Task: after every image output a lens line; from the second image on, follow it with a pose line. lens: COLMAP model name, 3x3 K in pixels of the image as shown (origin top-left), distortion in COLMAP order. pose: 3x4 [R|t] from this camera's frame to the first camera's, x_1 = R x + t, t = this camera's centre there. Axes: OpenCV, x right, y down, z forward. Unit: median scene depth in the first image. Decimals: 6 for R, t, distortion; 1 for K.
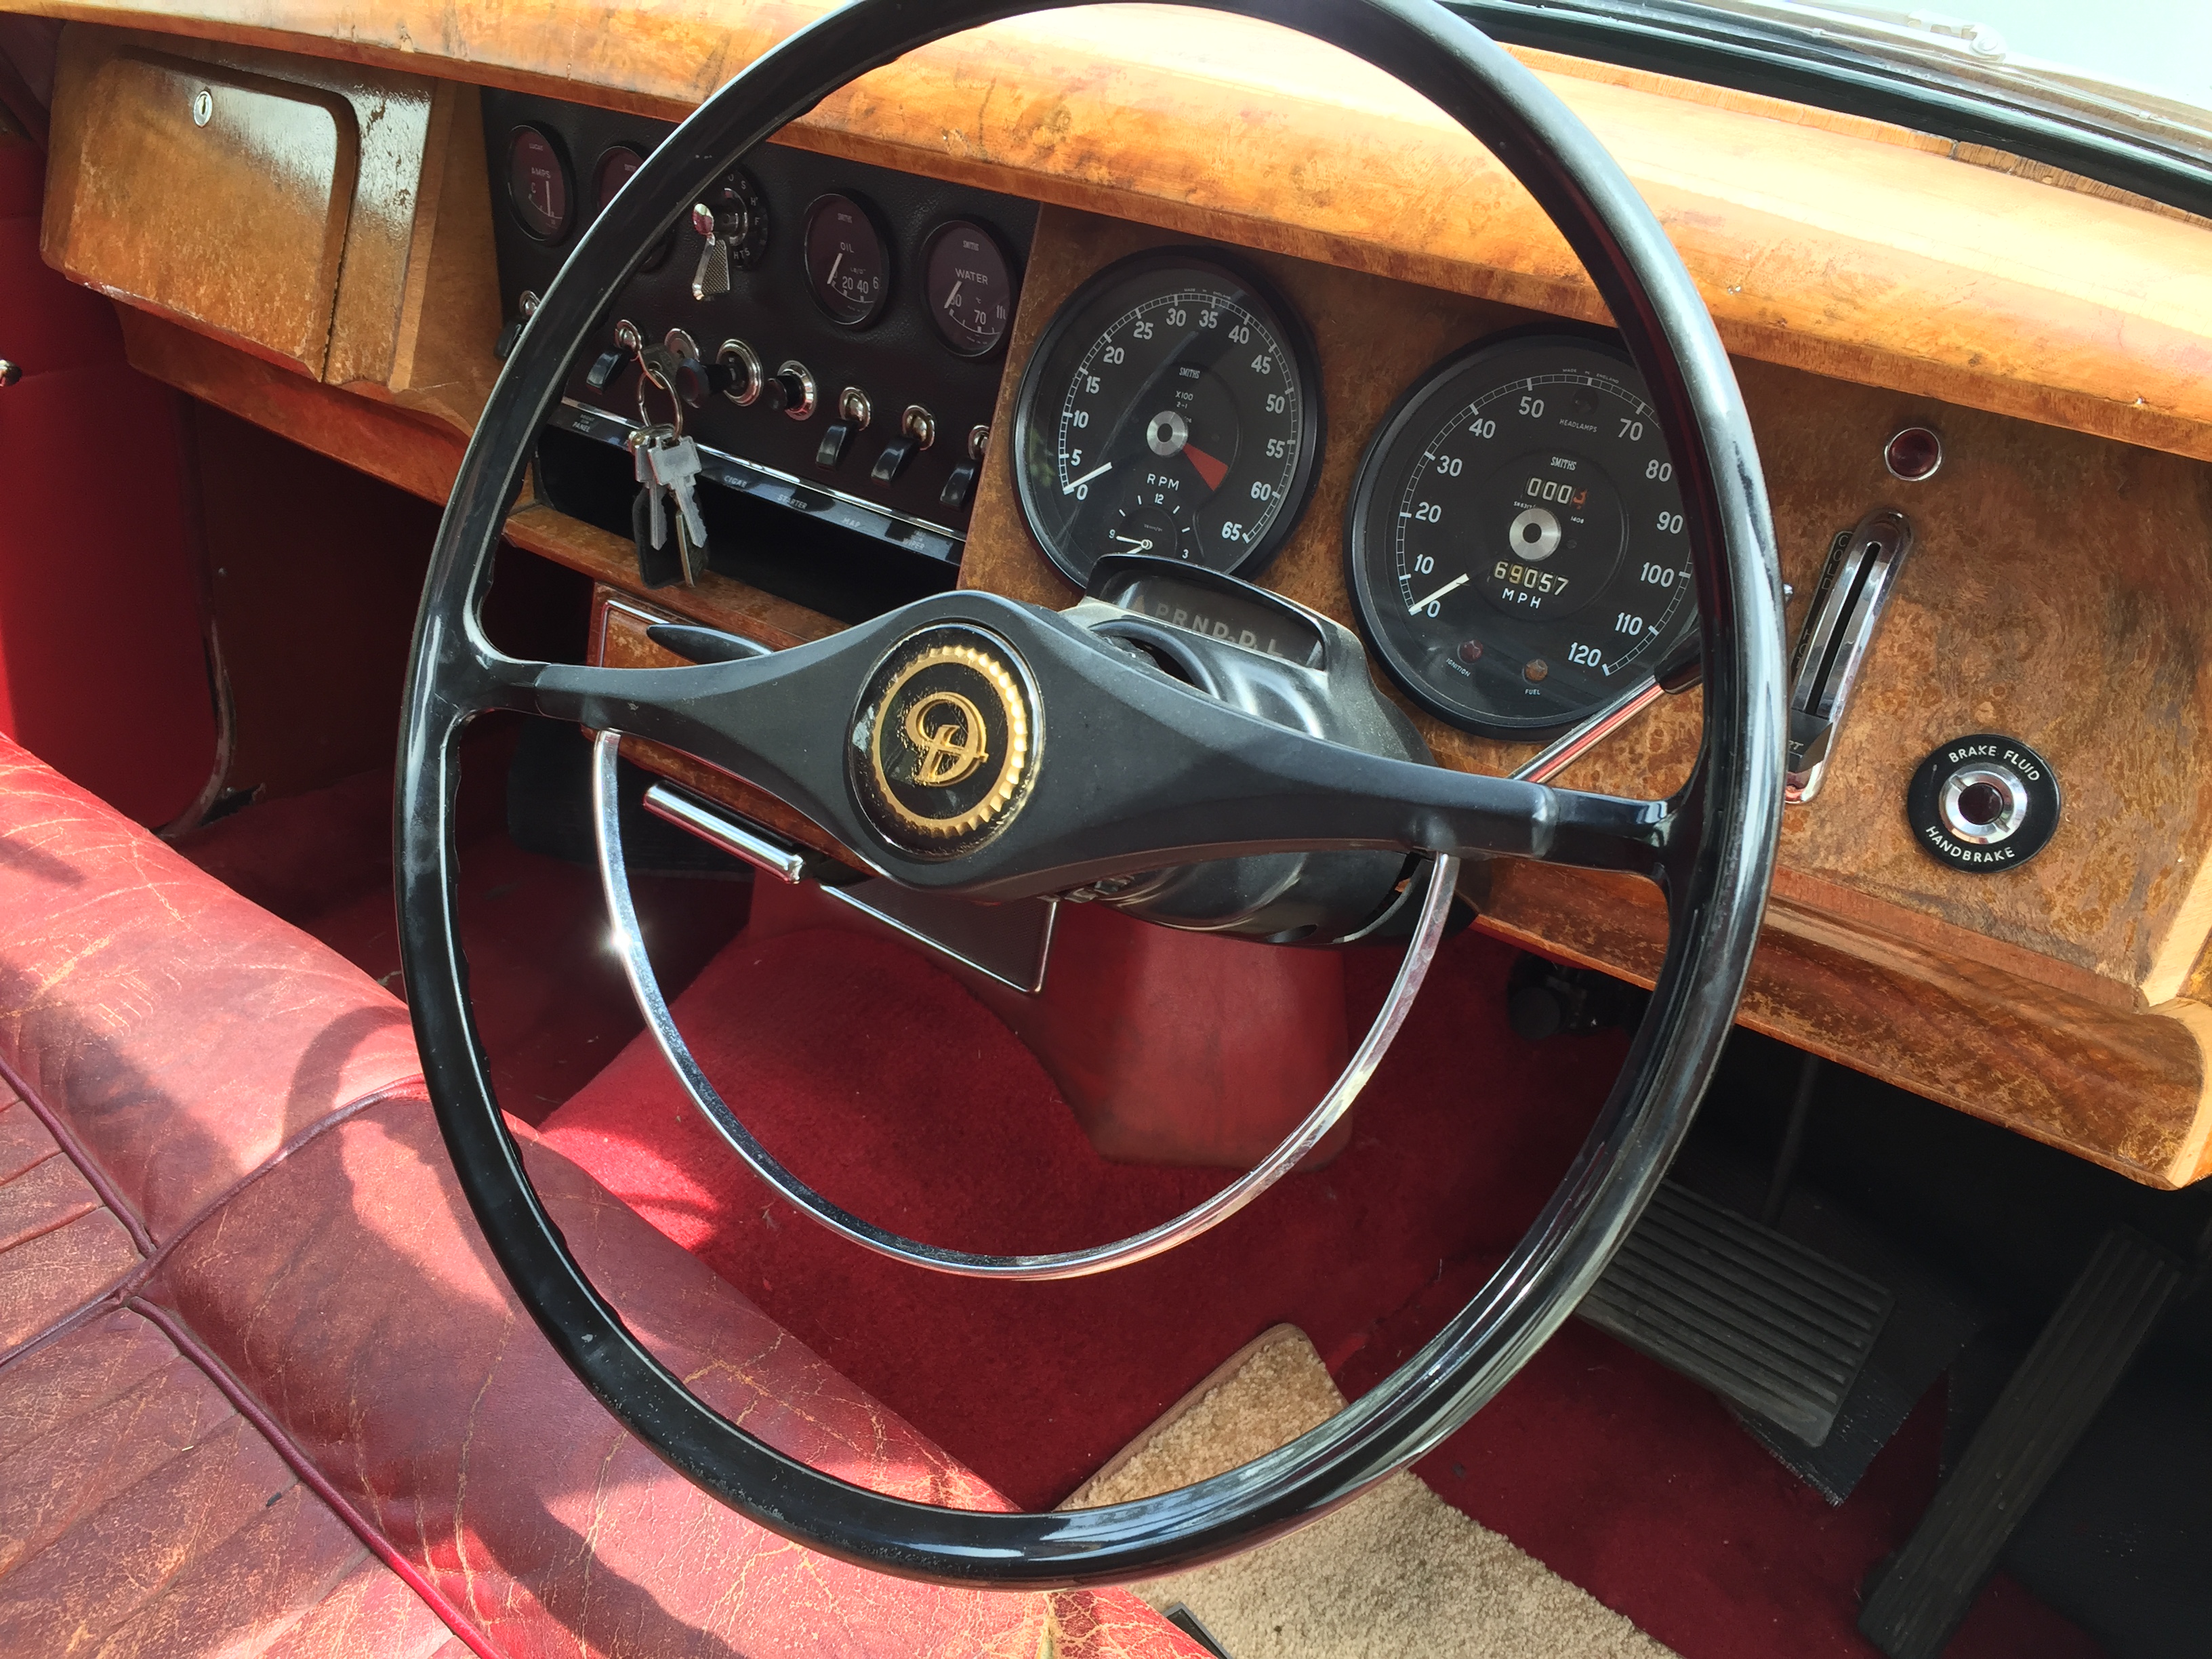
lens RADIAL K [[1830.4, 0, 1108.7], [0, 1830.4, 772.7], [0, 0, 1]] dist [0.060963, -0.049023]
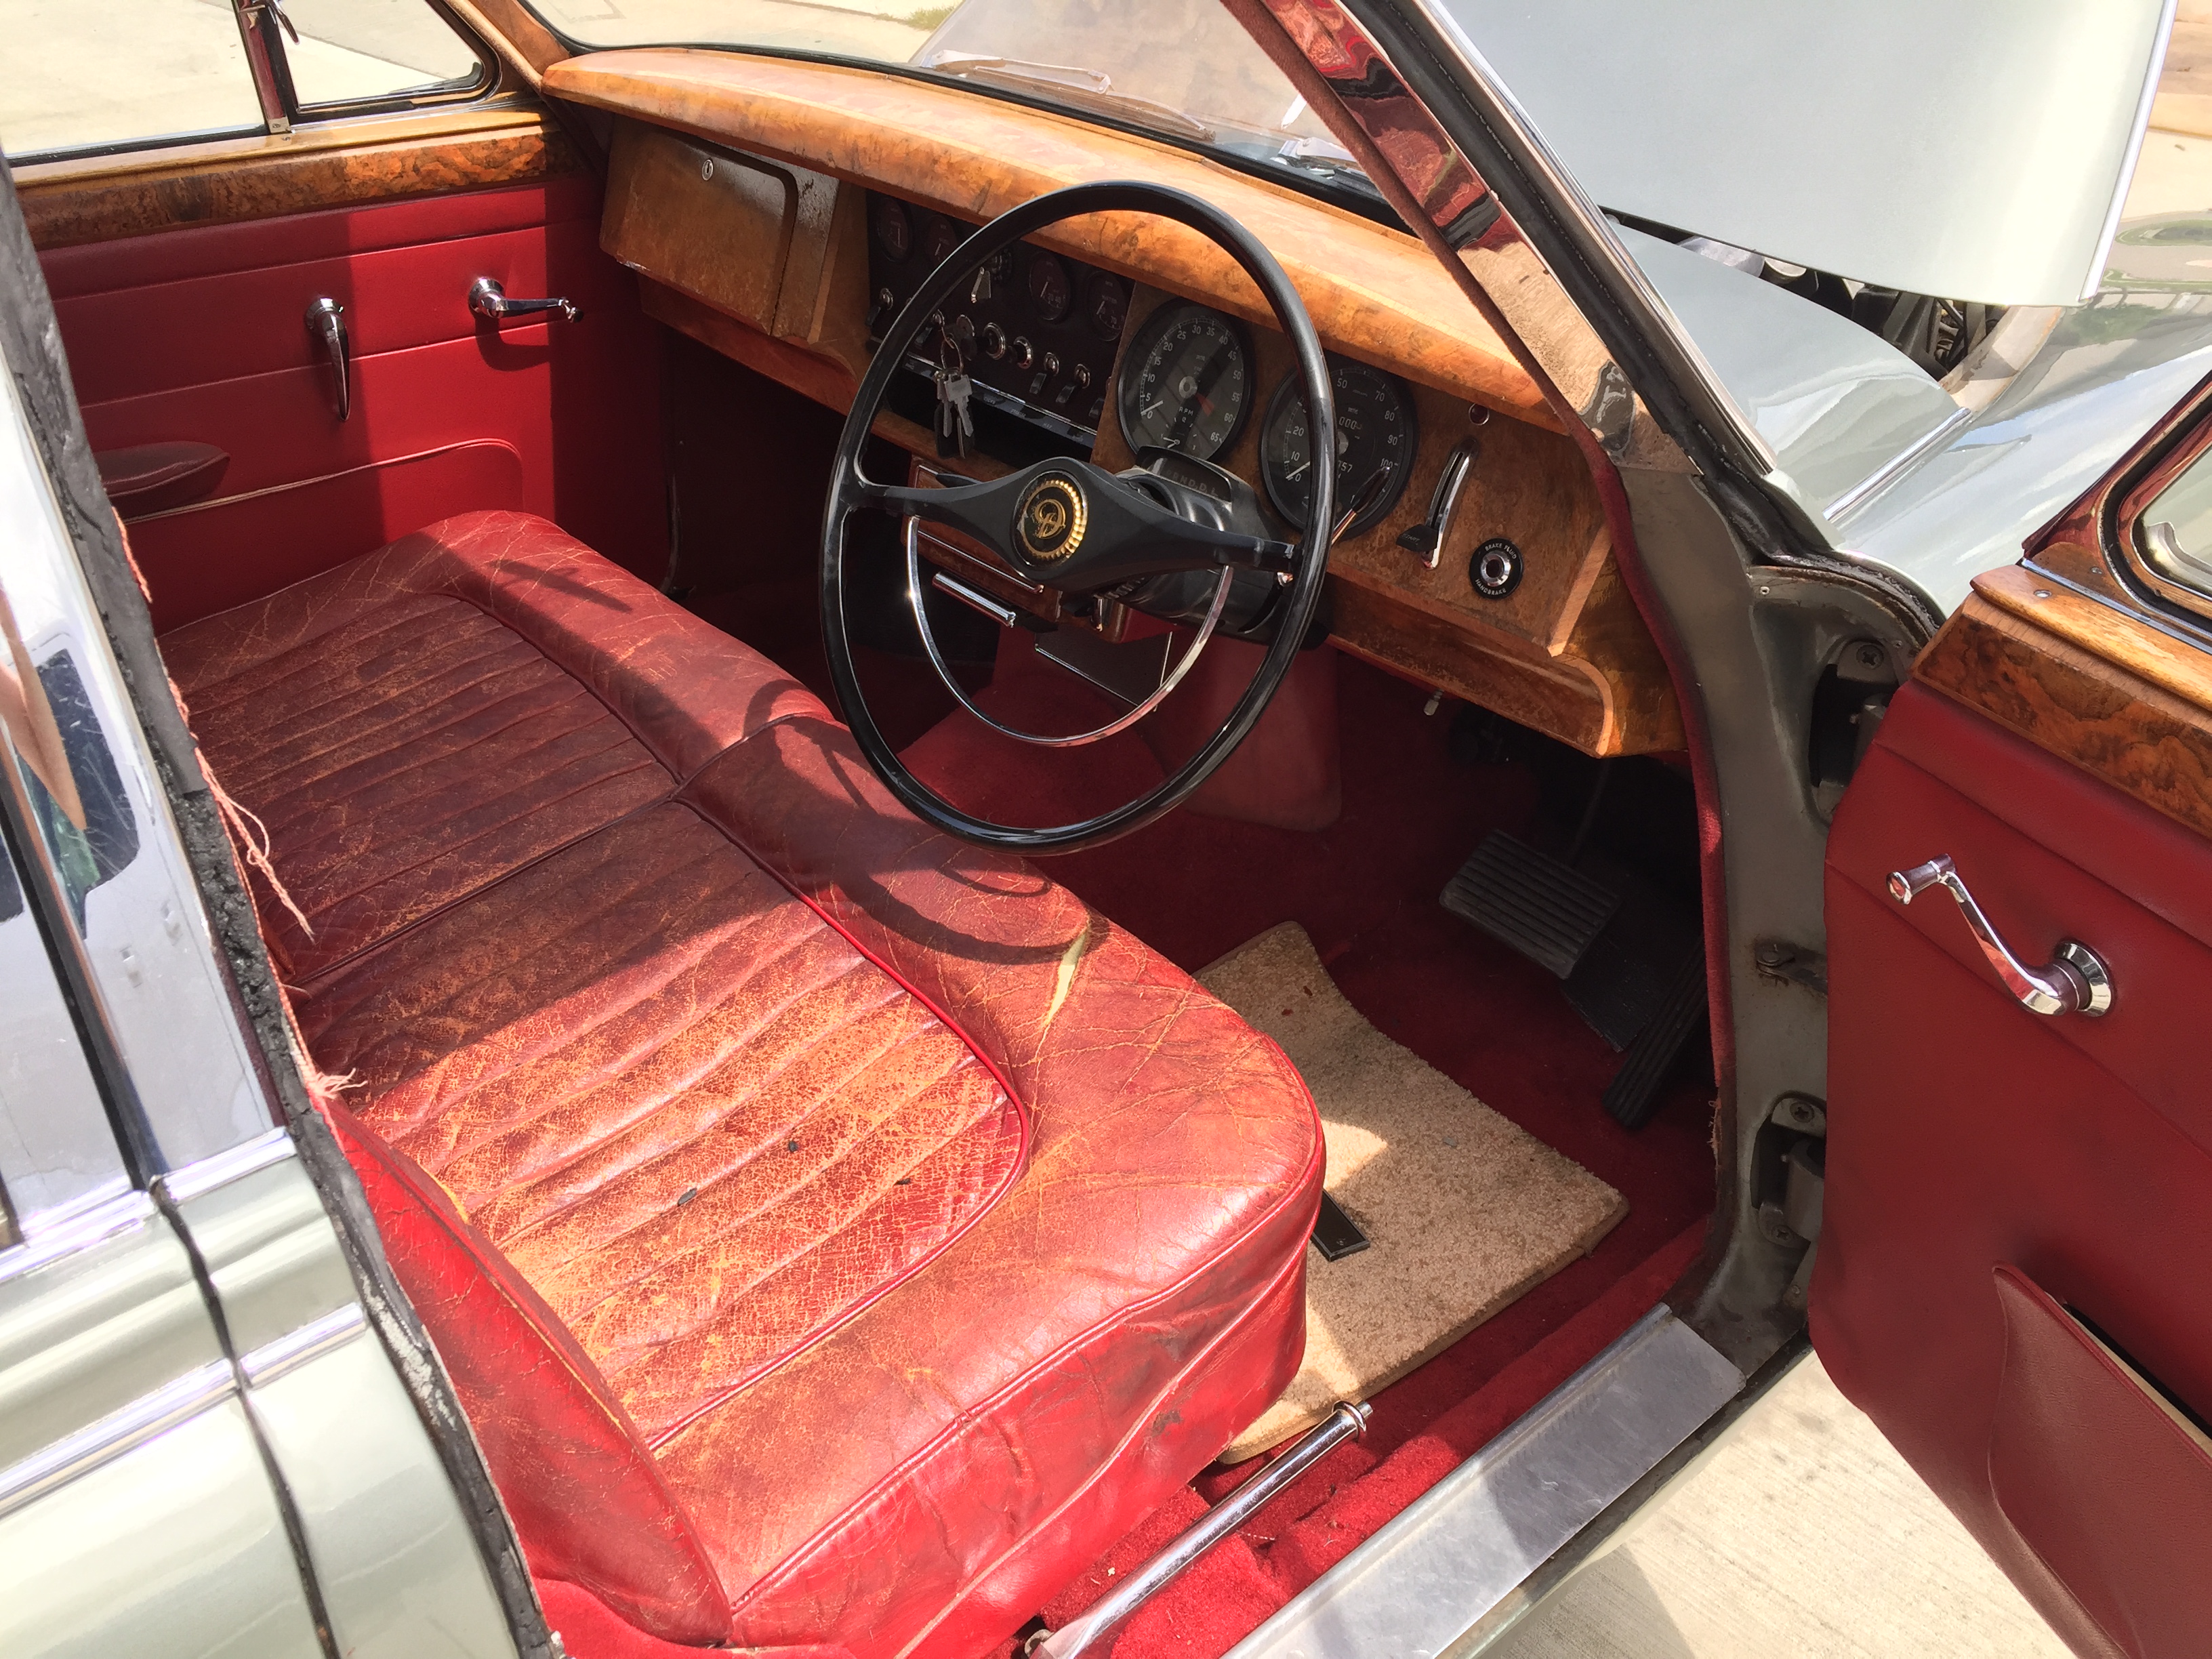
lens RADIAL K [[1830.4, 0, 1108.7], [0, 1830.4, 772.7], [0, 0, 1]] dist [0.060963, -0.049023]
pose [[0.985446, 0.066094, -0.156615, 0.244706], [-0.058099, 0.996790, 0.055090, 0.112159], [0.159754, -0.045189, 0.986122, -0.870763]]
